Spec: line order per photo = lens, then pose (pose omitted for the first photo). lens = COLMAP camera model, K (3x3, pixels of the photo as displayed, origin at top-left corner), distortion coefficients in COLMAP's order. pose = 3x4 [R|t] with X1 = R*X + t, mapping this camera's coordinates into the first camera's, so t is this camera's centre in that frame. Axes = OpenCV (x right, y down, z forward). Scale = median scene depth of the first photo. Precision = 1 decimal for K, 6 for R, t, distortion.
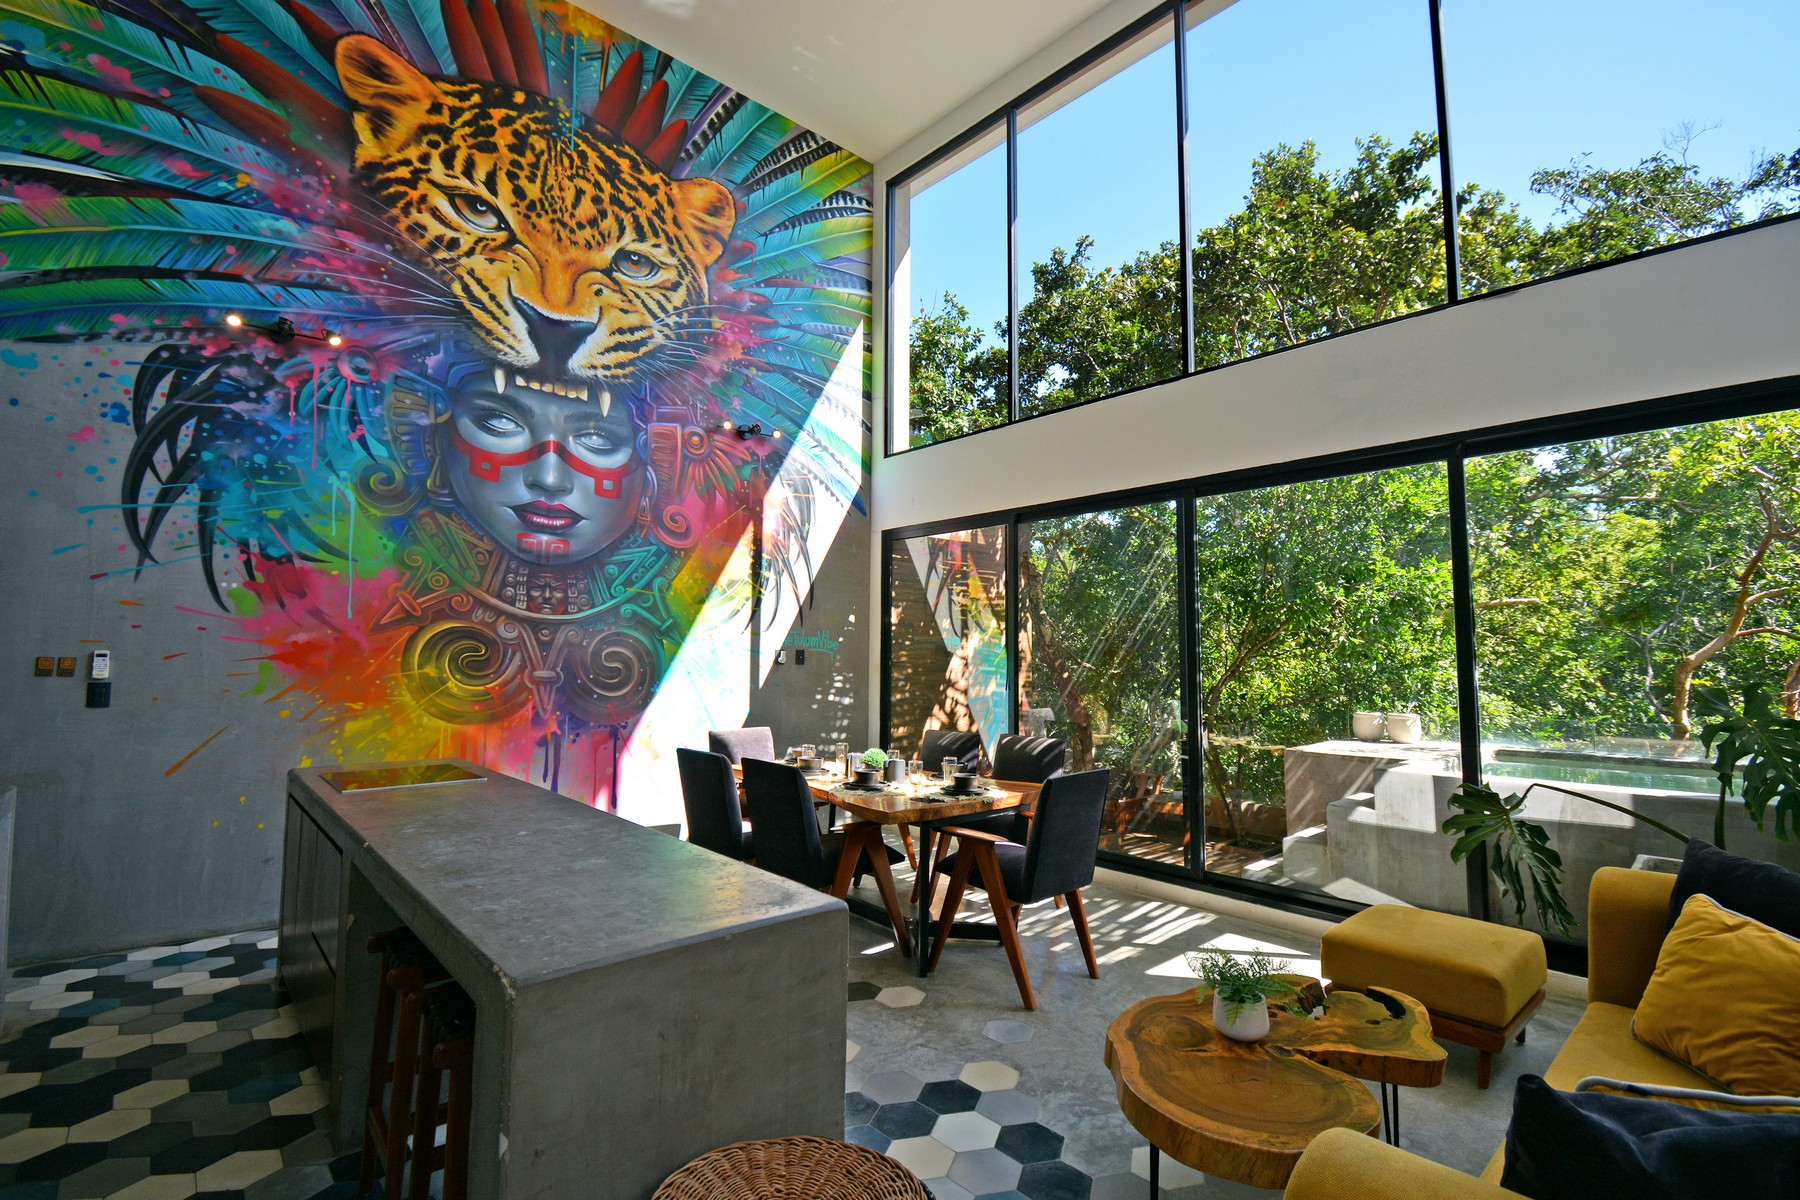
lens RADIAL K [[827.6, 0, 917.0], [0, 827.6, 592.9], [0, 0, 1]] dist [0.021759, -0.029069]
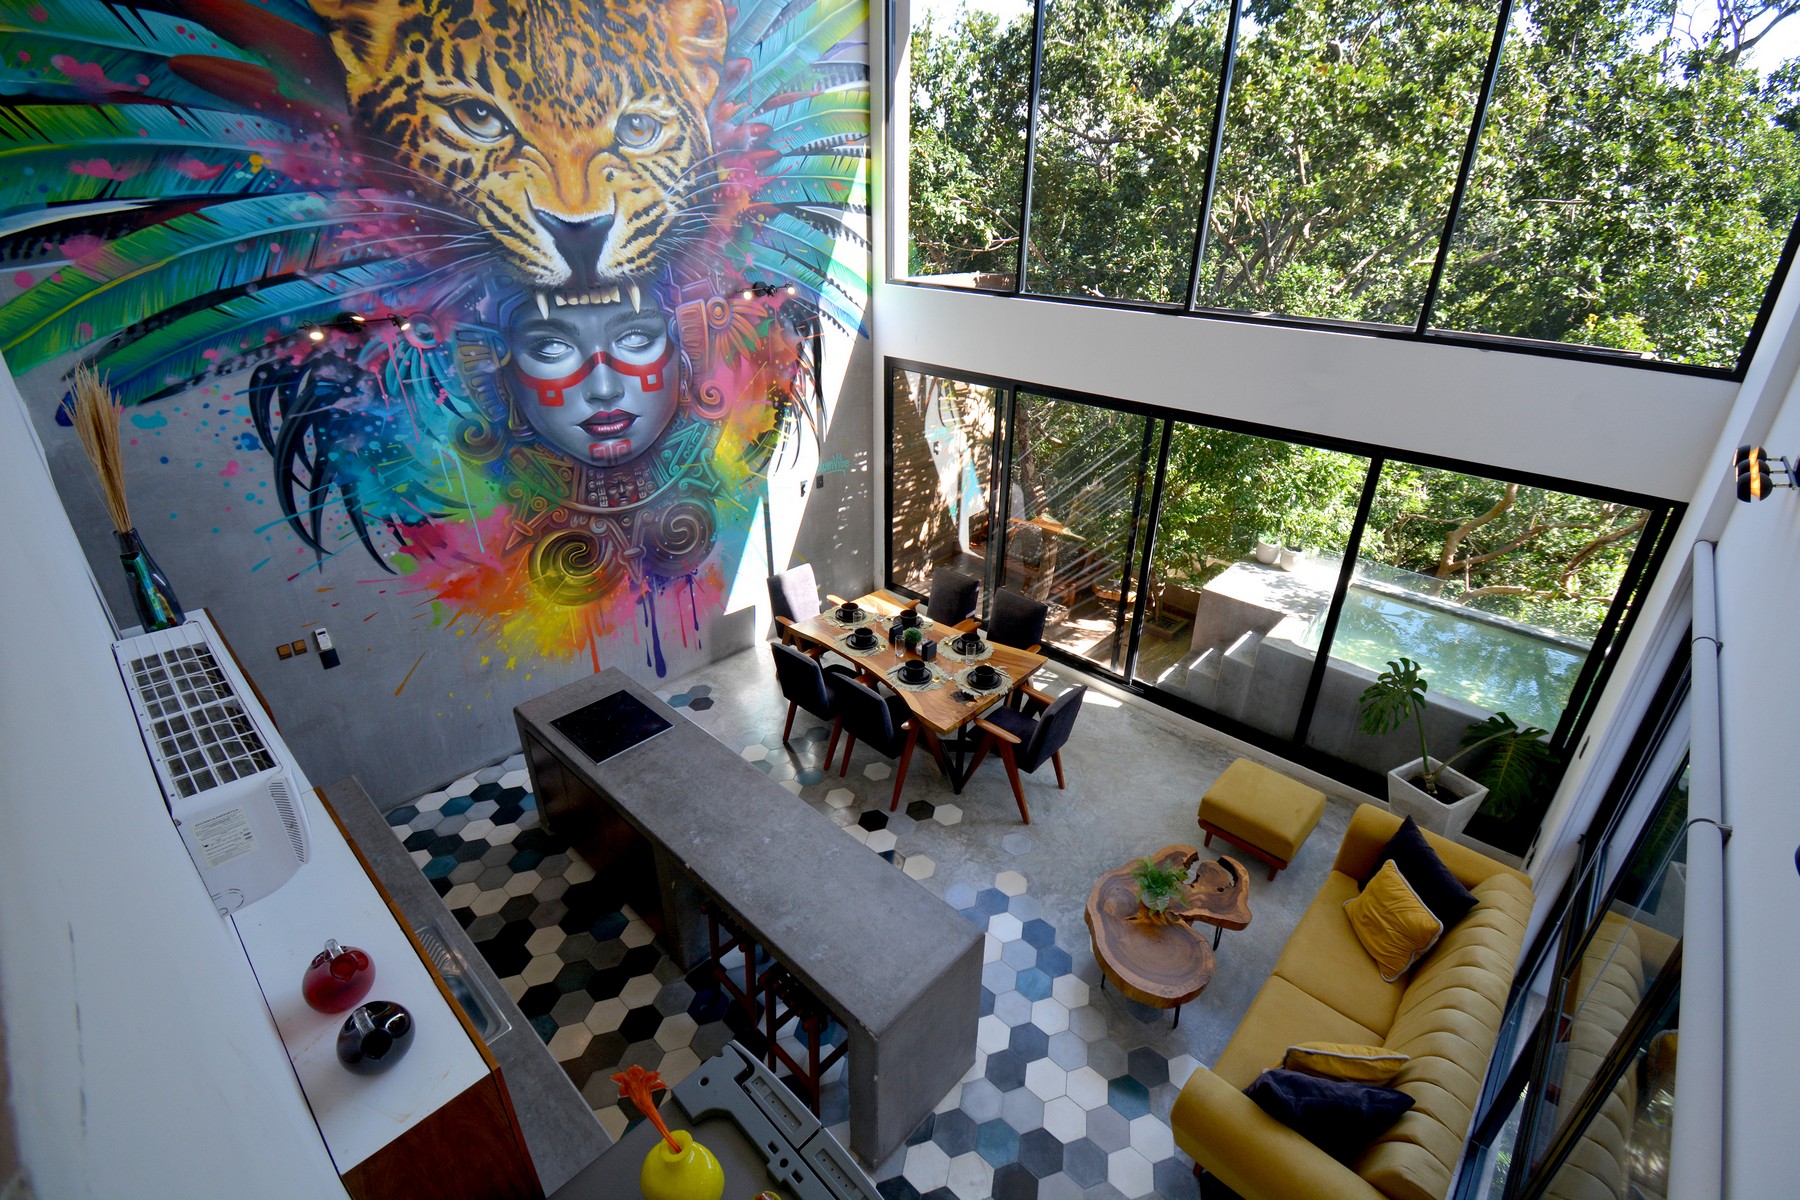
lens RADIAL K [[803.7, 0, 902.7], [0, 803.7, 593.4], [0, 0, 1]] dist [0.028674, -0.034613]
pose [[0.996588, -0.032037, 0.076067, -0.142024], [-0.012511, 0.852312, 0.522883, -0.473853], [-0.081585, -0.522051, 0.849003, -0.074109]]
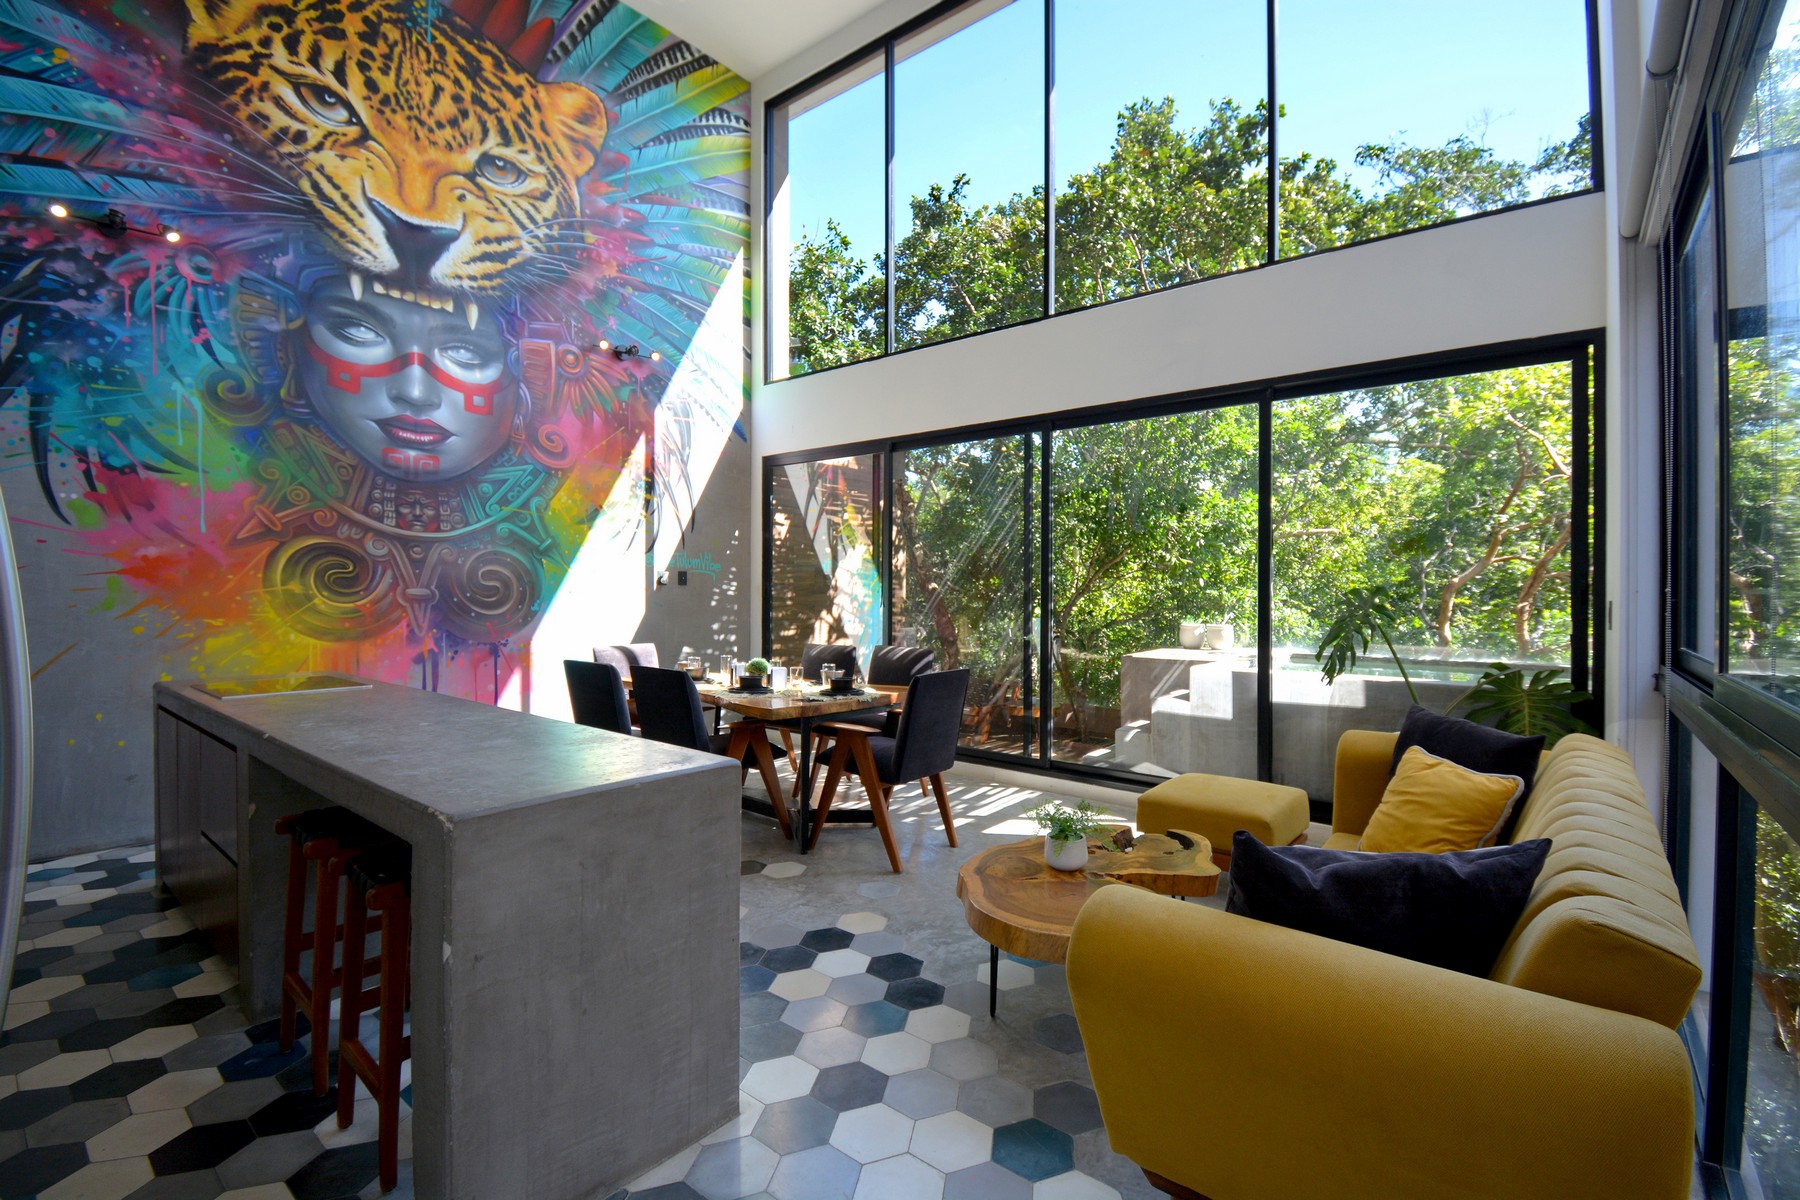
lens RADIAL K [[815.1, 0, 926.3], [0, 815.1, 598.6], [0, 0, 1]] dist [0.013815, -0.023813]
pose [[0.987595, -0.003029, 0.156991, -0.001215], [-0.010480, 0.996313, 0.085150, 0.015905], [-0.156670, -0.085739, 0.983922, -0.057880]]
